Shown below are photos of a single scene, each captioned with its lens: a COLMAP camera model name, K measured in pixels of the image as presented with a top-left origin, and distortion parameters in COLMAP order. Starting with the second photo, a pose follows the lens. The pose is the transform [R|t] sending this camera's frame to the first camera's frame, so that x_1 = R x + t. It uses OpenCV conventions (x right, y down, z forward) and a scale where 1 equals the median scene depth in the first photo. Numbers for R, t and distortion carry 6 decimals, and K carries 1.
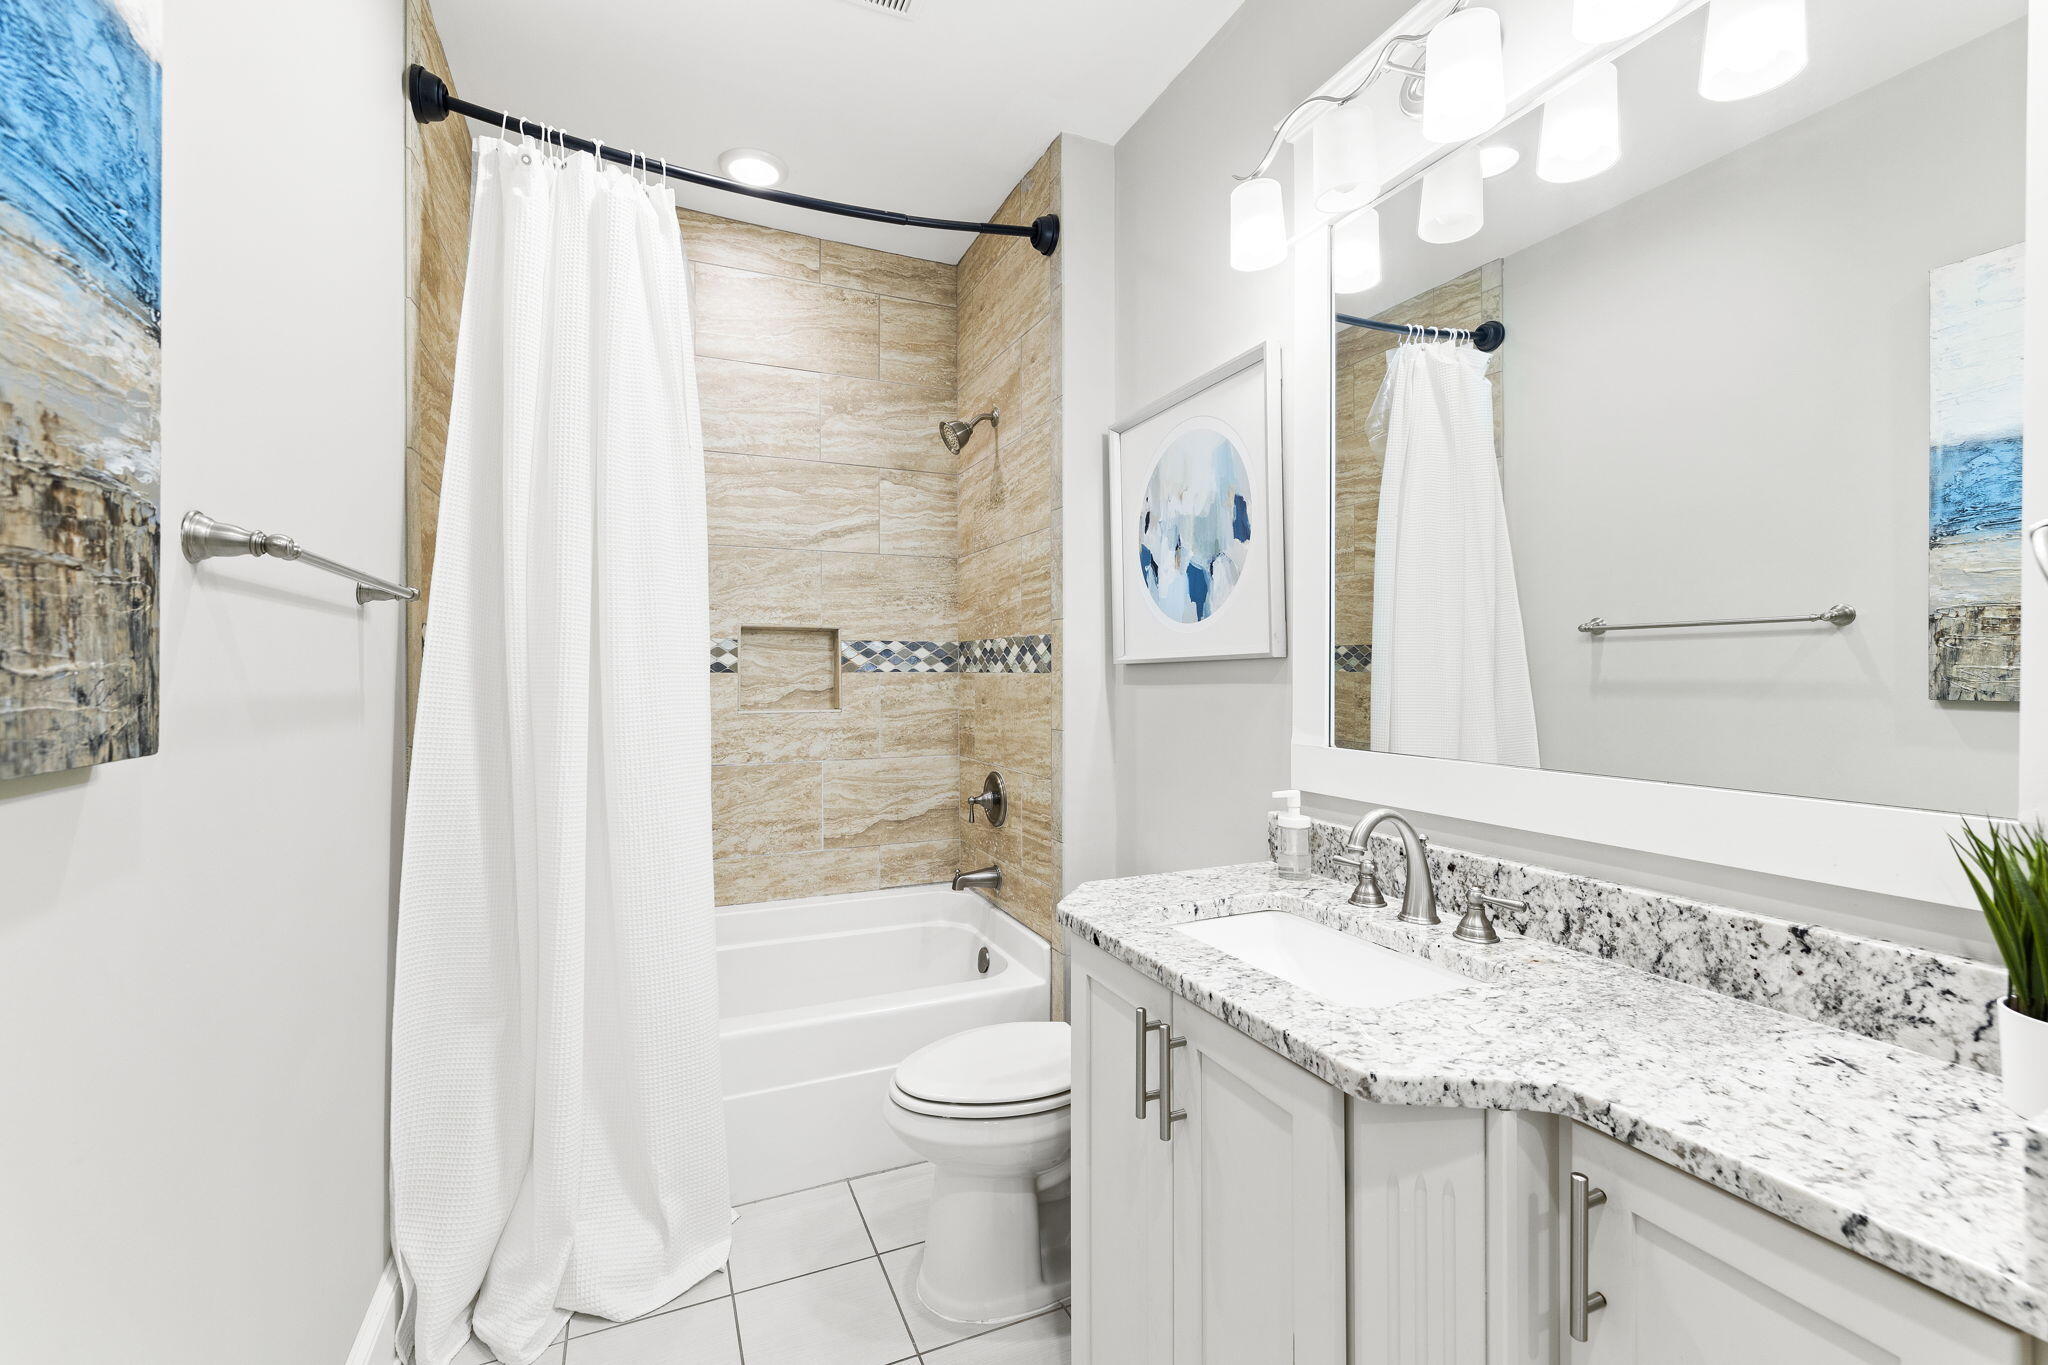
lens RADIAL K [[882.3, 0, 1027.6], [0, 882.3, 682.0], [0, 0, 1]] dist [-0.012425, -0.000193]
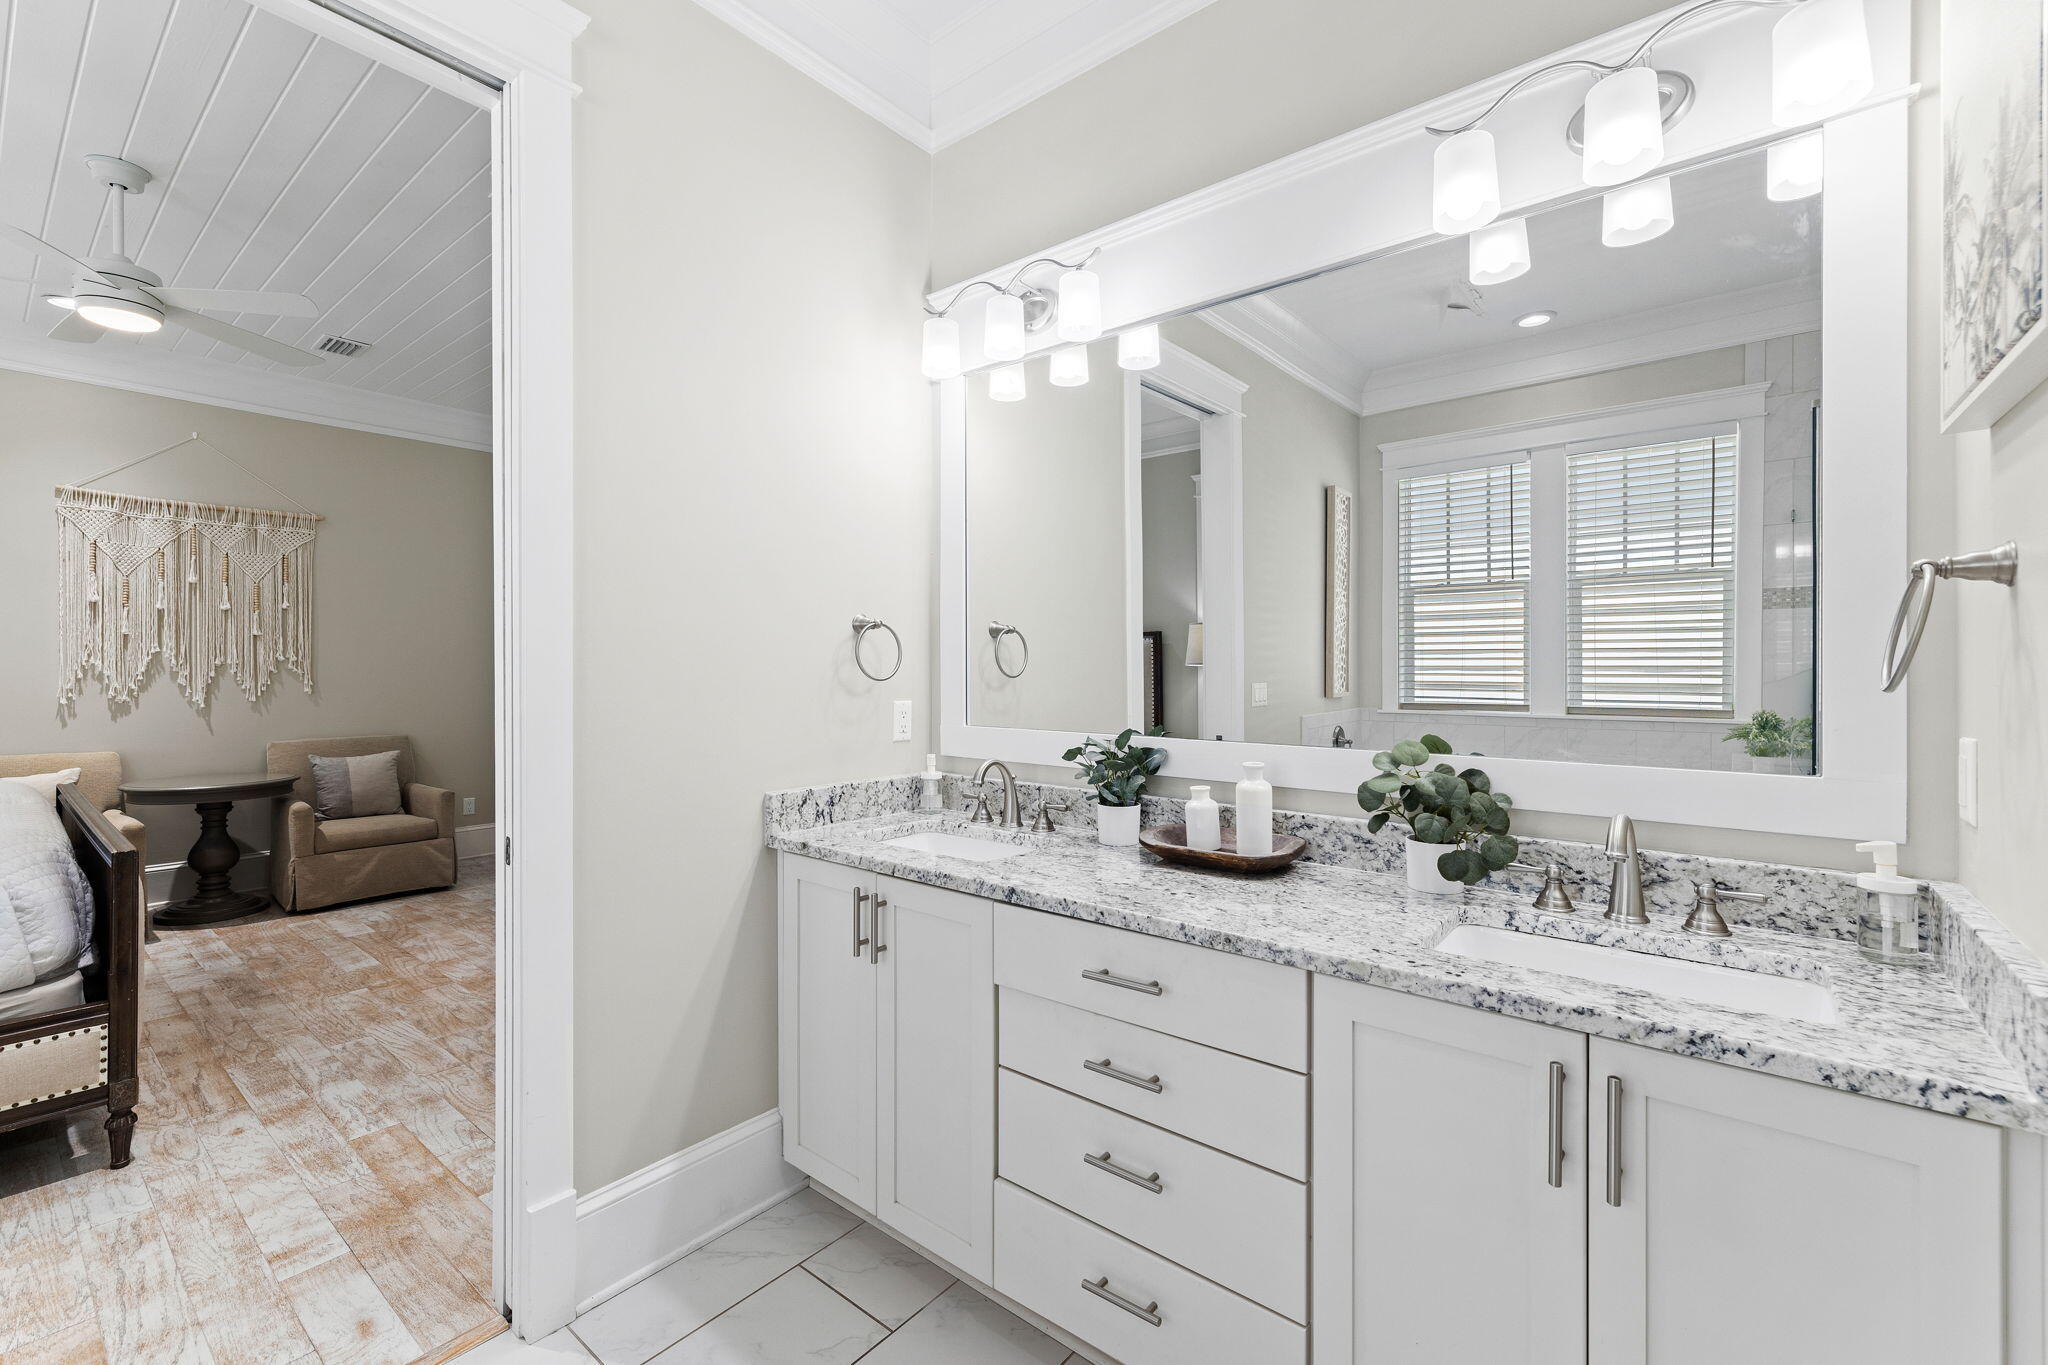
lens RADIAL K [[882.3, 0, 1019.2], [0, 882.3, 680.5], [0, 0, 1]] dist [-0.012425, -0.000193]
pose [[0.897858, 0.002709, 0.440276, -0.286441], [-0.006870, 0.999946, 0.007858, -0.018896], [-0.440231, -0.010080, 0.897828, -0.517155]]
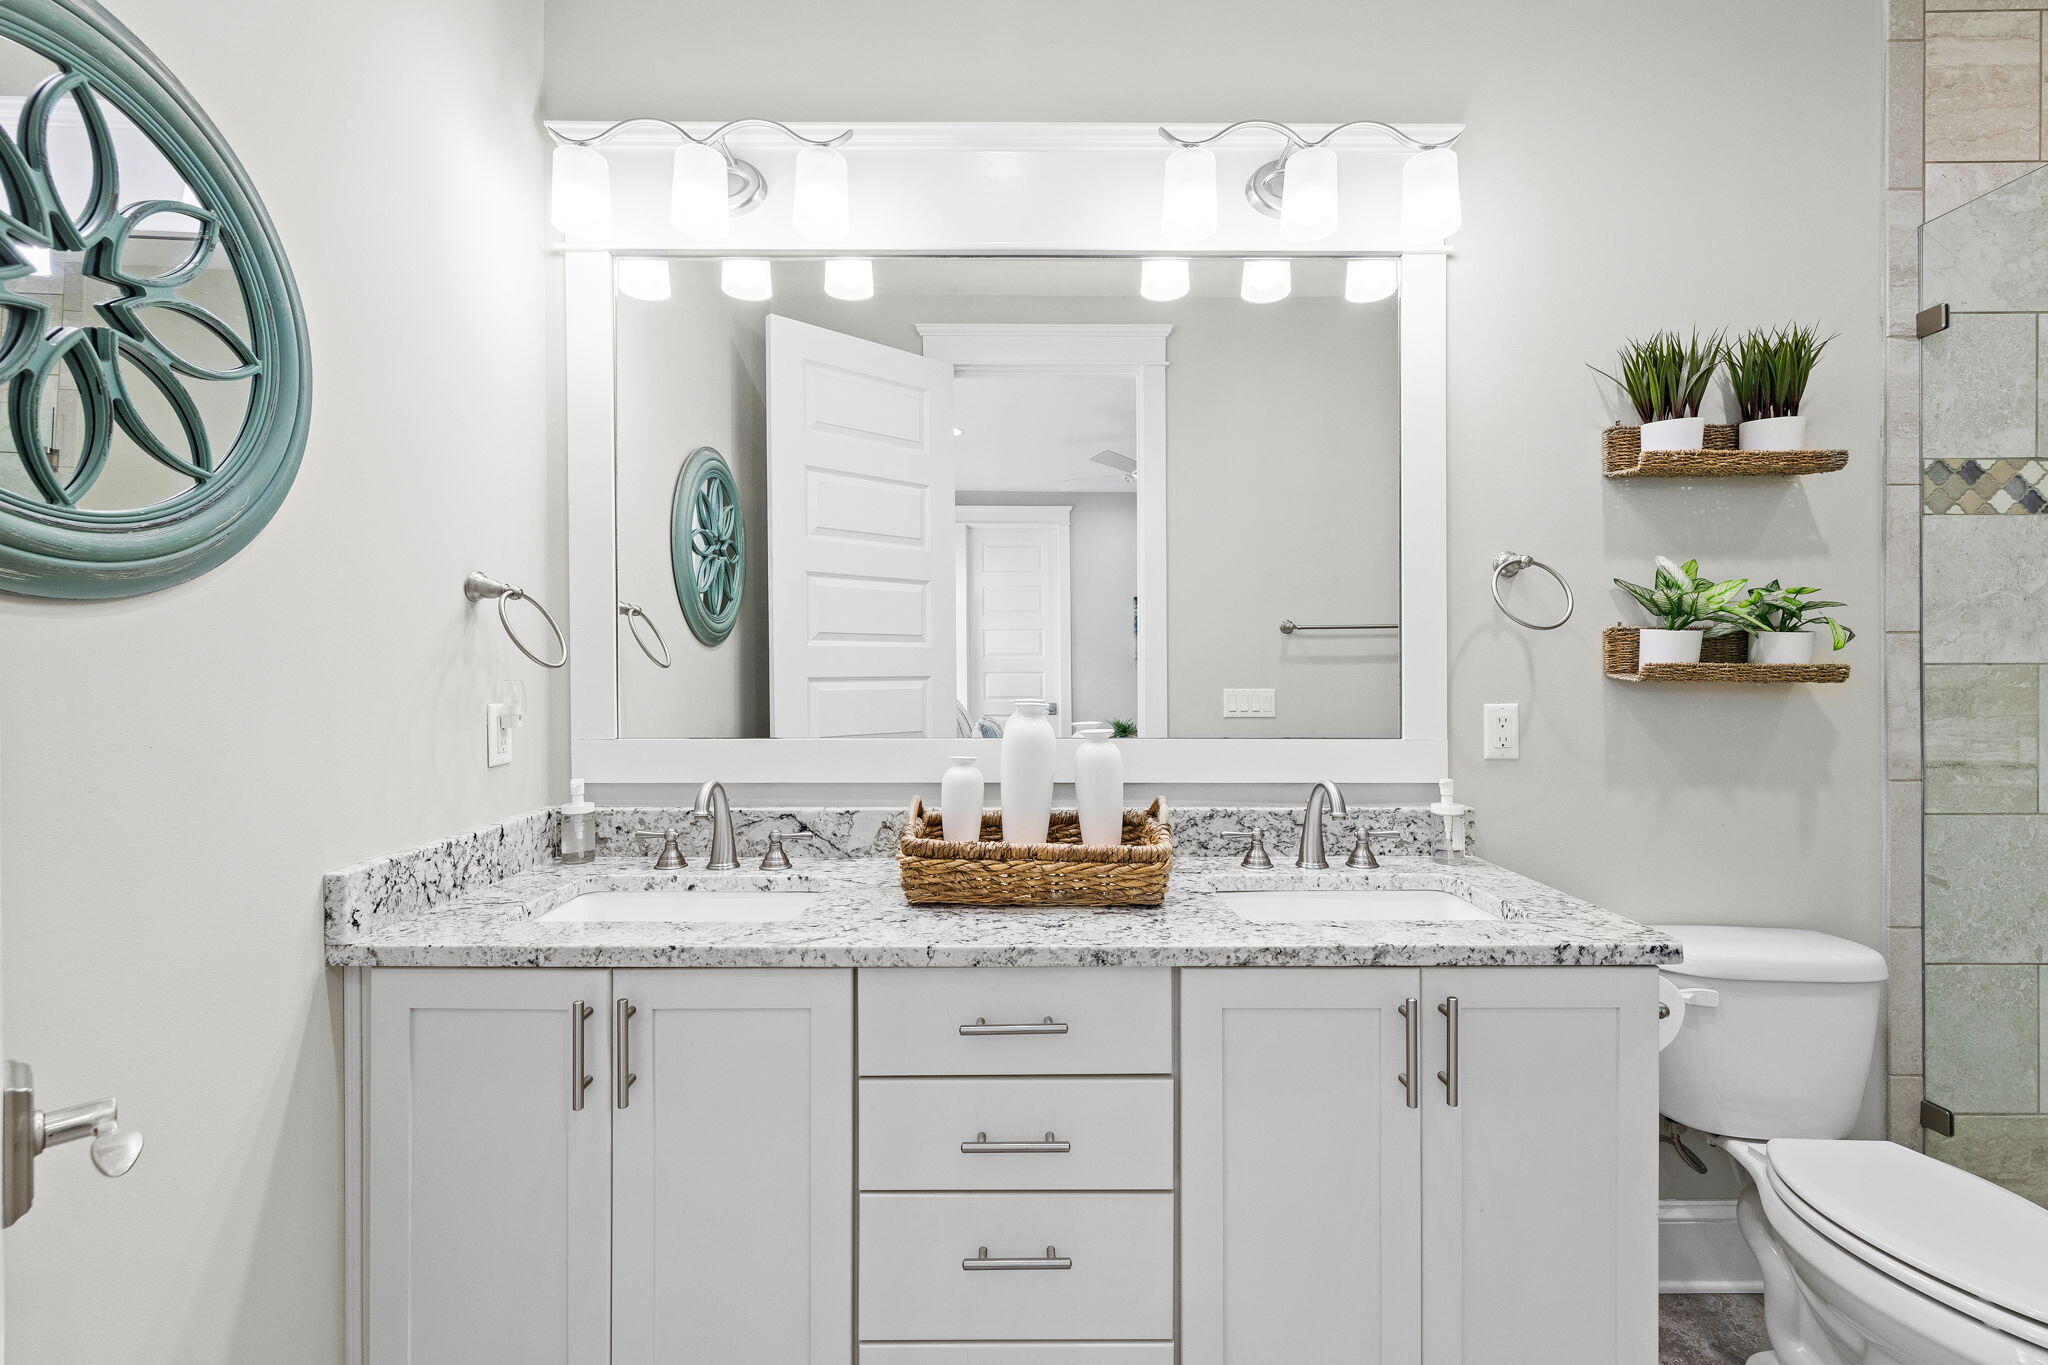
lens RADIAL K [[882.3, 0, 1031.8], [0, 882.3, 669.1], [0, 0, 1]] dist [-0.012425, -0.000193]
pose [[0.396493, -0.002511, 0.918034, -0.545335], [0.001198, 0.999997, 0.002218, -0.013946], [-0.918037, 0.000221, 0.396495, 0.104380]]
